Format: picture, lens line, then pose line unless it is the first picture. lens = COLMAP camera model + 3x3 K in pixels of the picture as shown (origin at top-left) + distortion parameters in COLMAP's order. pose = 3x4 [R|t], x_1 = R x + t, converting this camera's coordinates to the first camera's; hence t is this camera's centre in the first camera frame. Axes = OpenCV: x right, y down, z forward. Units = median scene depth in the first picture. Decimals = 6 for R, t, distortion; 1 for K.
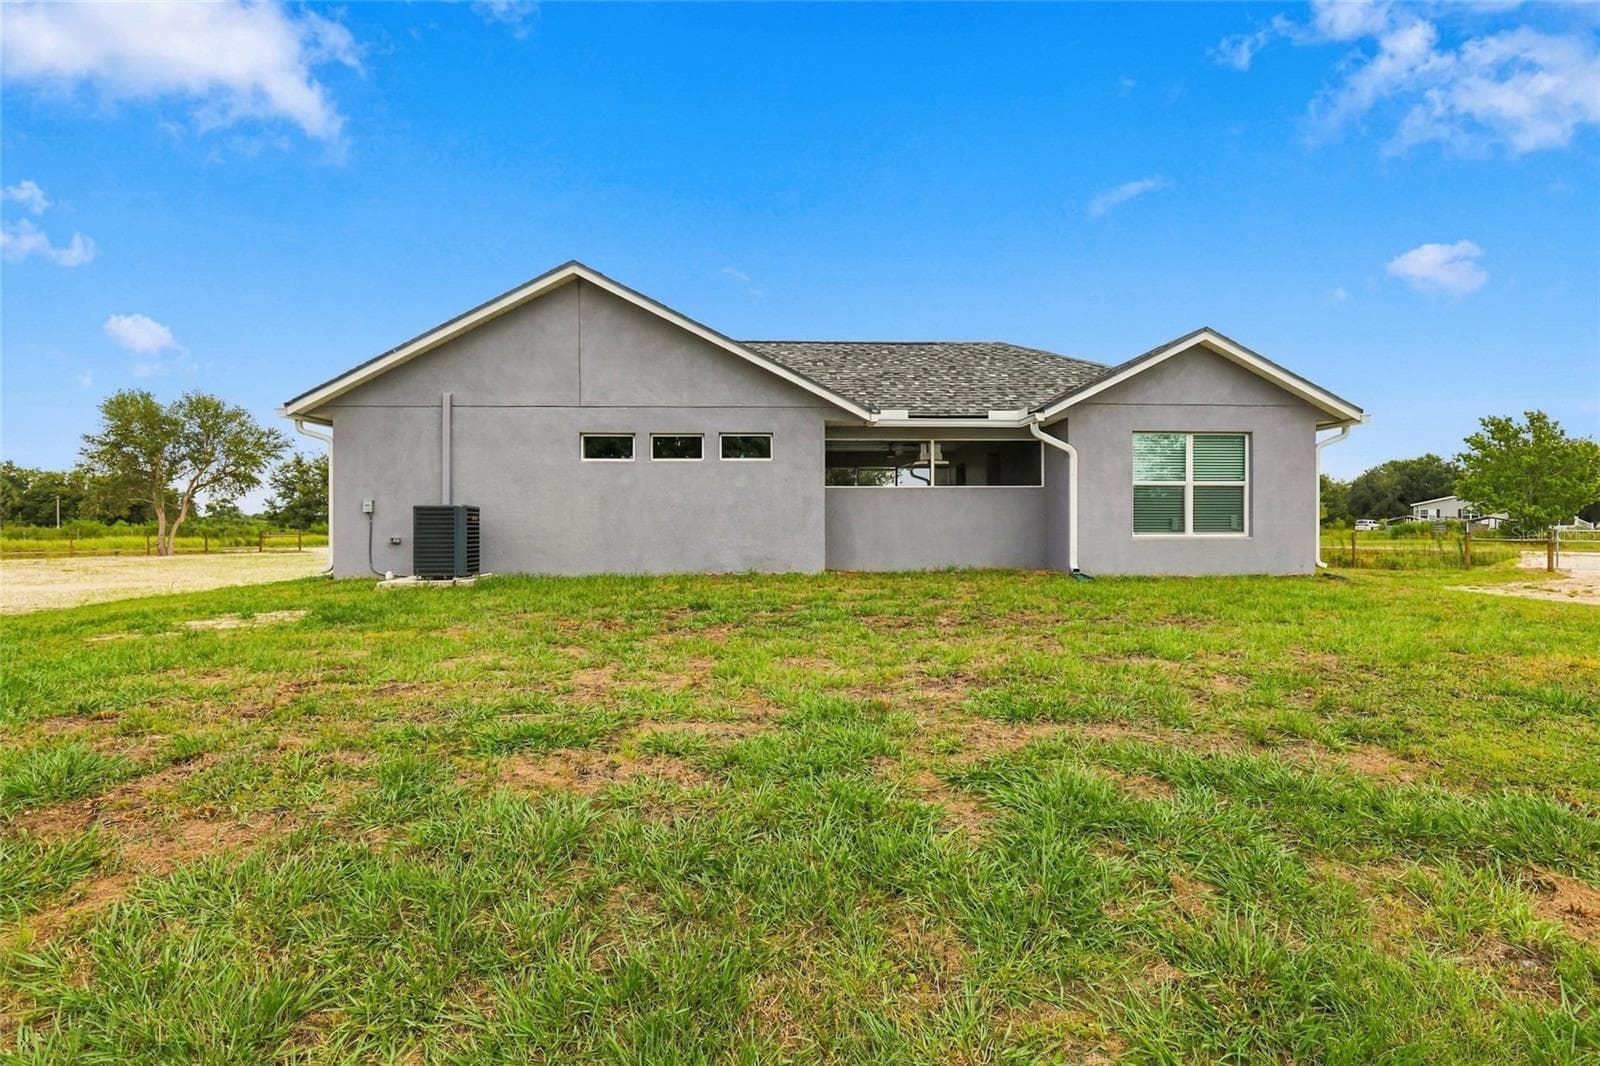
lens RADIAL K [[790.4, 0, 811.8], [0, 790.4, 539.1], [0, 0, 1]] dist [-0.020407, -0.002015]
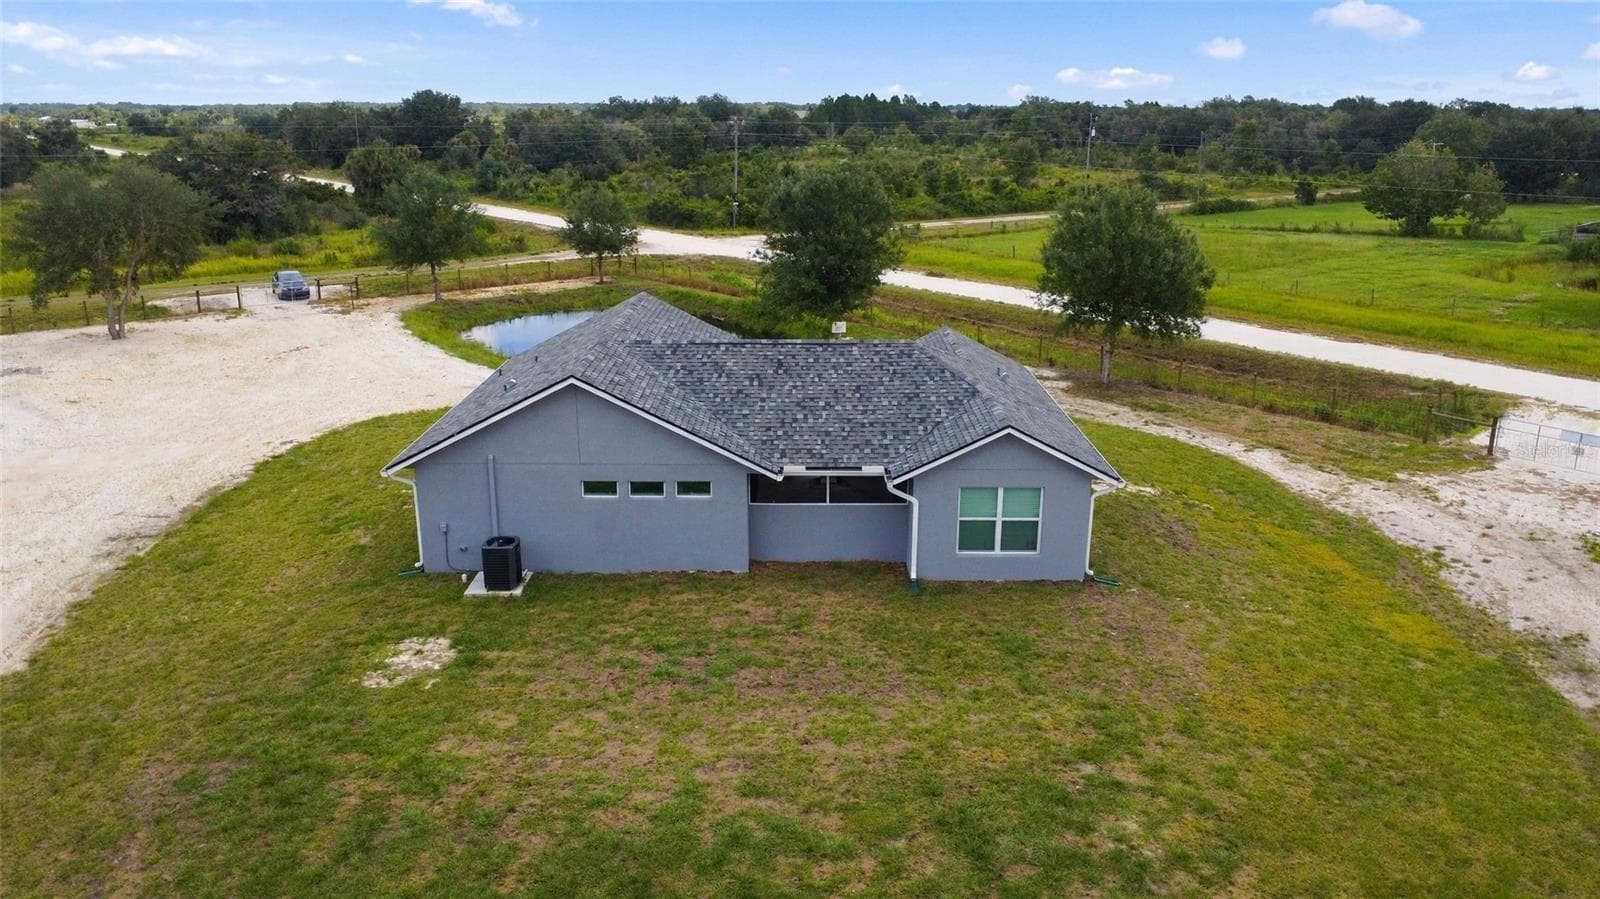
lens RADIAL K [[1141.8, 0, 807.2], [0, 1141.8, 446.3], [0, 0, 1]] dist [-0.026304, 0.000069]
pose [[0.998567, 0.021124, -0.049165, 0.231462], [-0.005957, 0.956955, 0.290176, -0.815872], [0.053179, -0.289467, 0.955710, -0.995767]]
